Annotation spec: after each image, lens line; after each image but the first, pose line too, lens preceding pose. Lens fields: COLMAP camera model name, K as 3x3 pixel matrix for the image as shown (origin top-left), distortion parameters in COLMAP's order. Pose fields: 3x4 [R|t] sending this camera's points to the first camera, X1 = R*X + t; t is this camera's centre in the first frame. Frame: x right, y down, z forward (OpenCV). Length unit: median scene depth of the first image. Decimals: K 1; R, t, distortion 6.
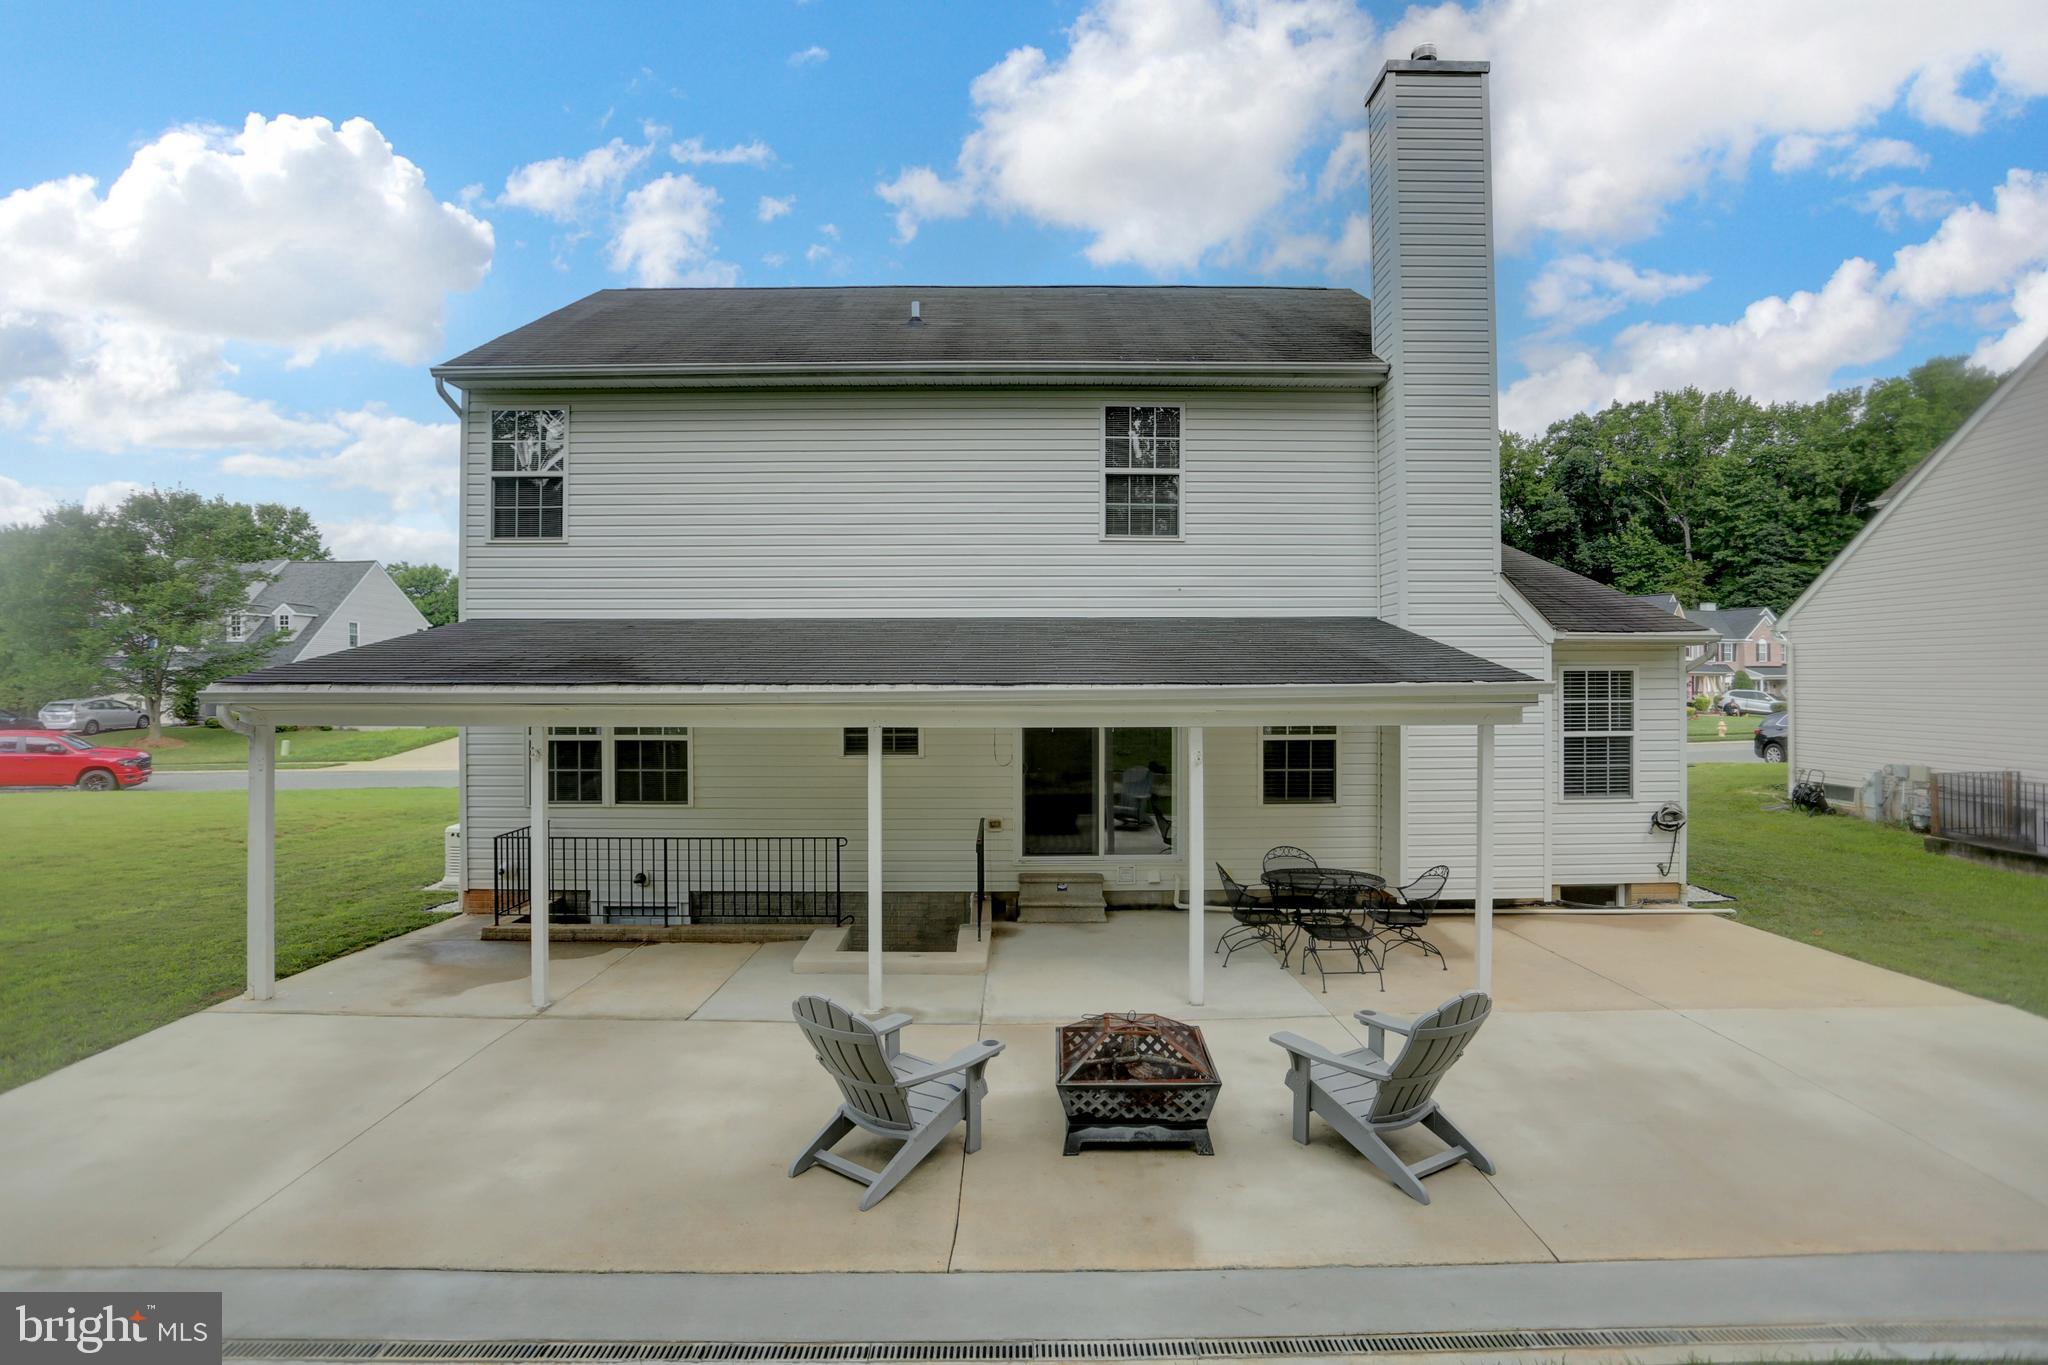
lens RADIAL K [[1005.3, 0, 1023.8], [0, 1005.3, 679.6], [0, 0, 1]] dist [-0.045609, 0.005856]
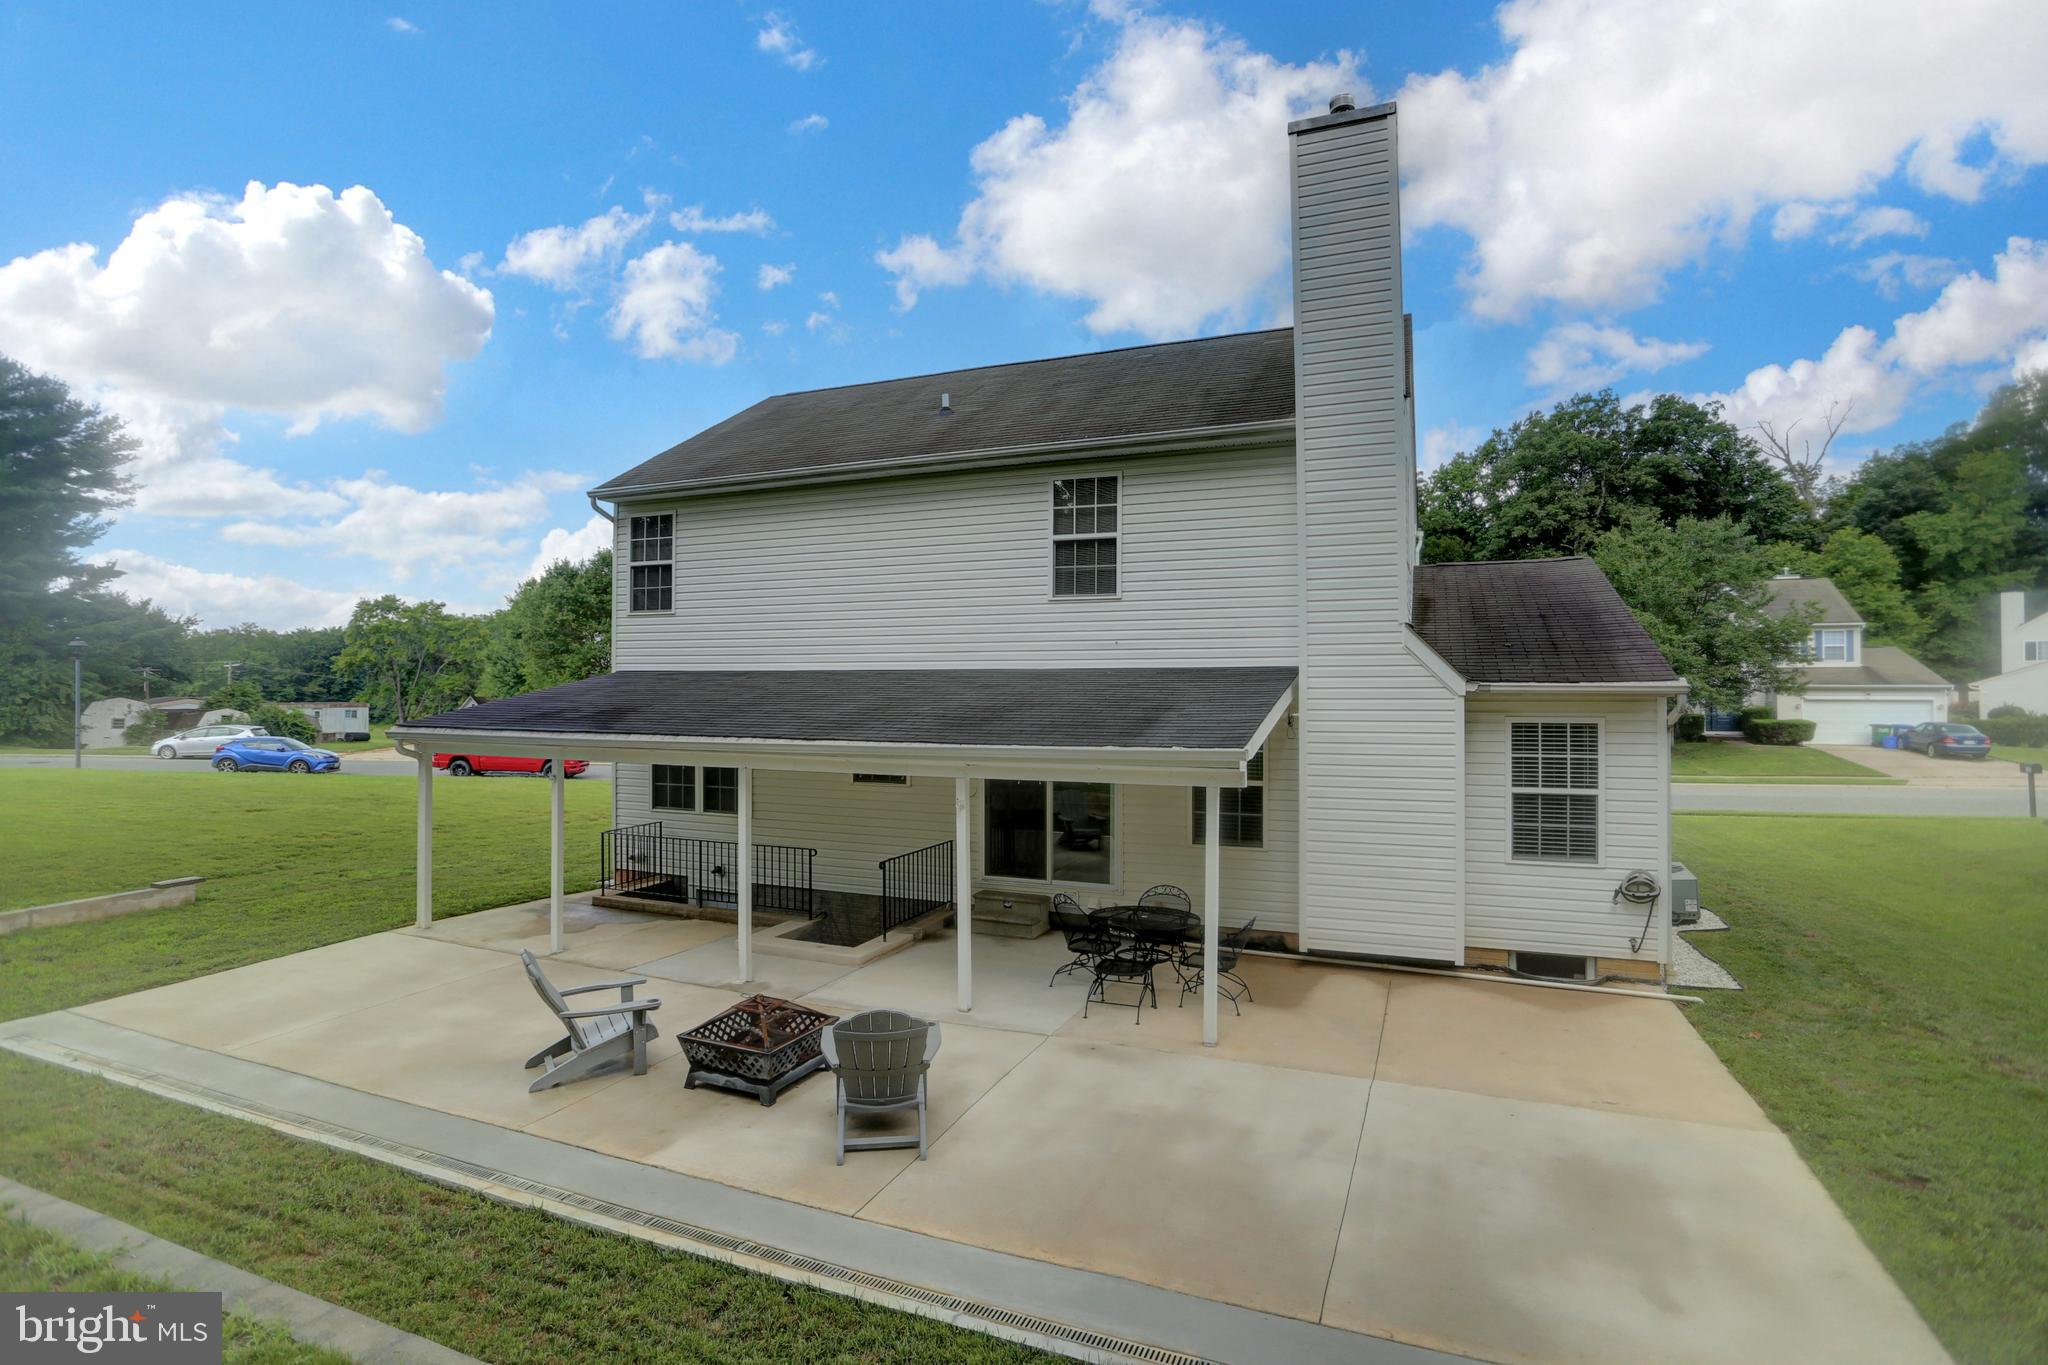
lens RADIAL K [[1005.3, 0, 1013.3], [0, 1005.3, 682.7], [0, 0, 1]] dist [-0.045609, 0.005856]
pose [[0.918860, 0.001176, -0.394582, 0.484134], [-0.002388, 0.999994, -0.002580, -0.043140], [0.394577, 0.003313, 0.918857, -0.049922]]
